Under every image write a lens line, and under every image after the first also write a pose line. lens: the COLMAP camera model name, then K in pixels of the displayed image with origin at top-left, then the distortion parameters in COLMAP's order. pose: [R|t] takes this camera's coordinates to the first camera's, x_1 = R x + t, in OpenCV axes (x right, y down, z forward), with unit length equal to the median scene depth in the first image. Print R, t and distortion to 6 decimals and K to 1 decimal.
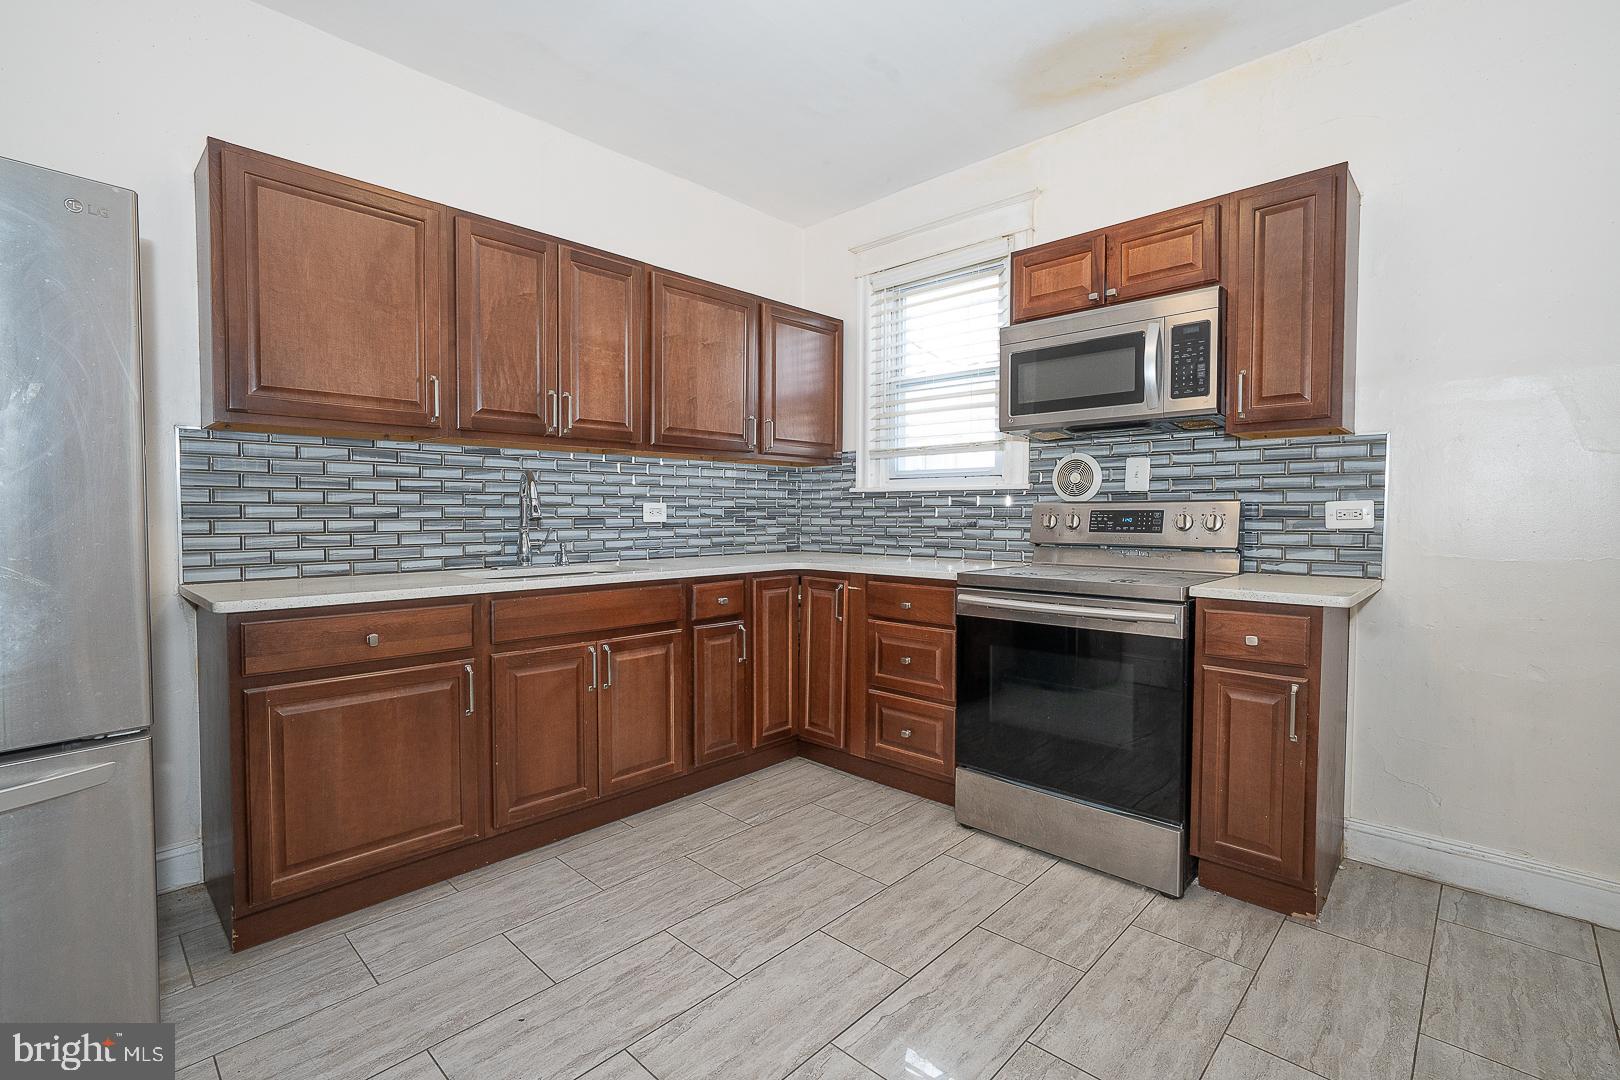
lens RADIAL K [[730.7, 0, 812.9], [0, 730.7, 533.4], [0, 0, 1]] dist [-0.000782, 0.001818]
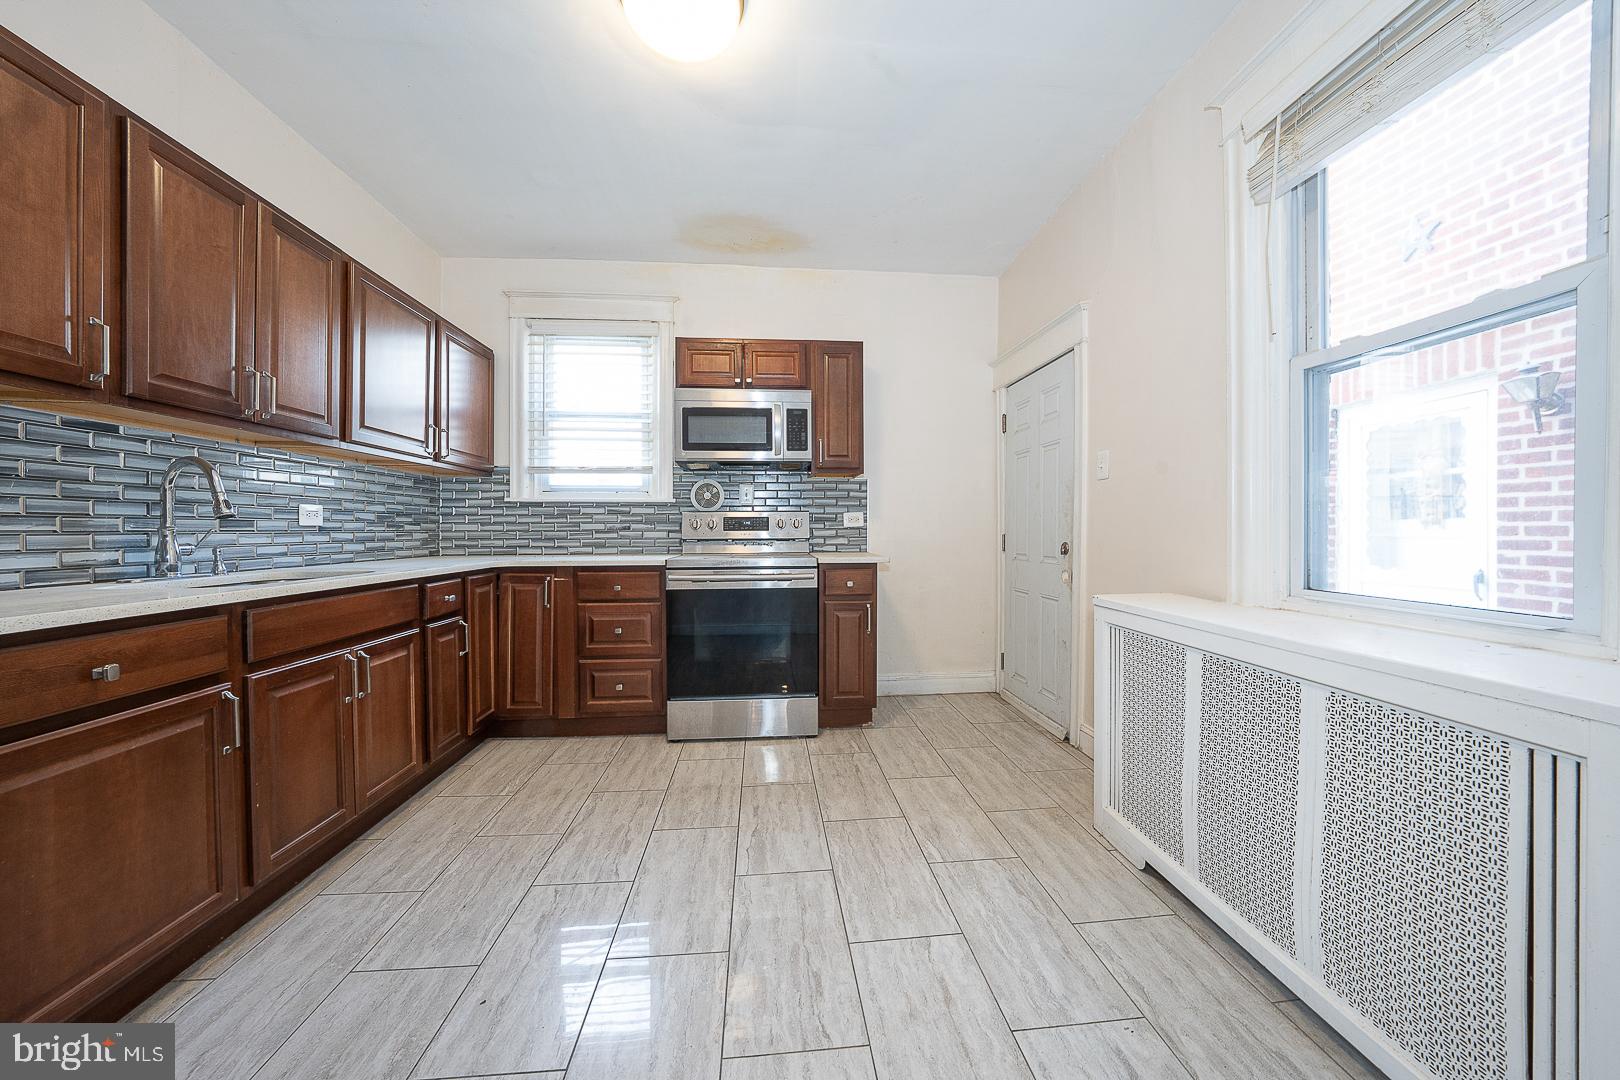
lens RADIAL K [[561.0, 0, 813.3], [0, 561.0, 536.2], [0, 0, 1]] dist [-0.021302, 0.003415]
pose [[0.660121, -0.011009, 0.751079, -0.405880], [0.025394, 0.999648, -0.007666, 0.024151], [-0.750730, 0.024134, 0.660168, 0.086498]]
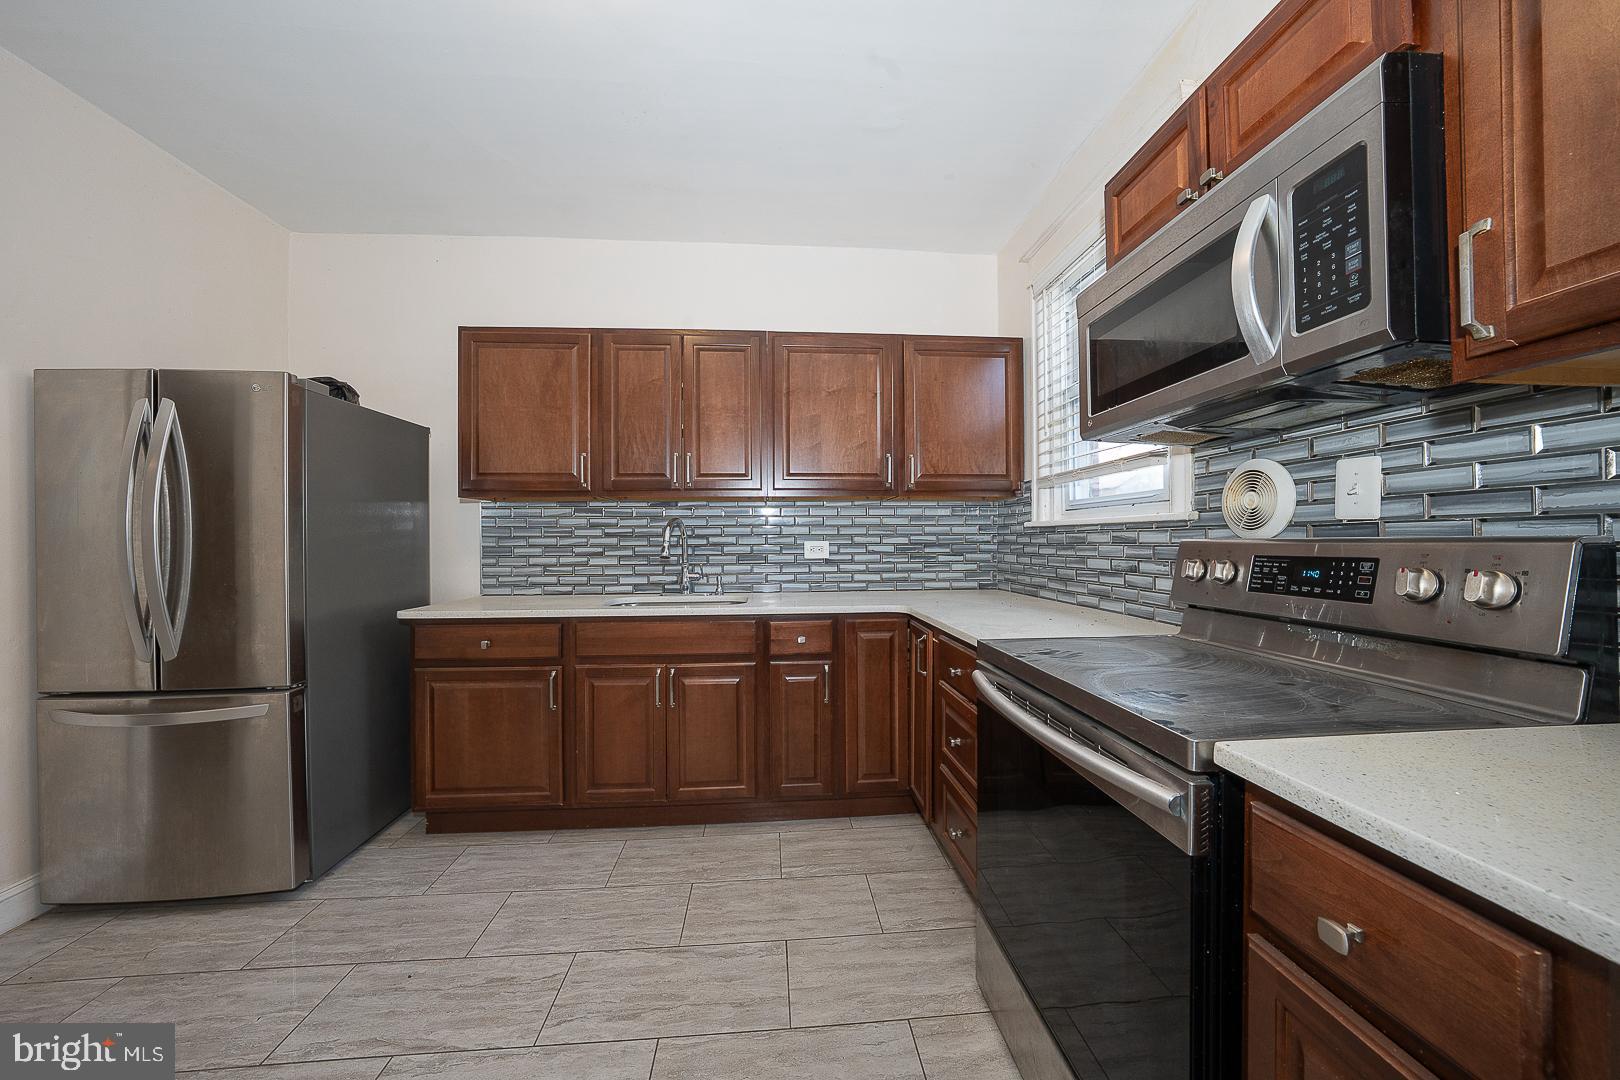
lens RADIAL K [[561.0, 0, 812.9], [0, 561.0, 535.4], [0, 0, 1]] dist [-0.021302, 0.003415]
pose [[0.741601, -0.011321, -0.670746, 0.444011], [-0.012874, 0.999433, -0.031103, -0.030432], [0.670718, 0.031702, 0.741034, 0.459888]]
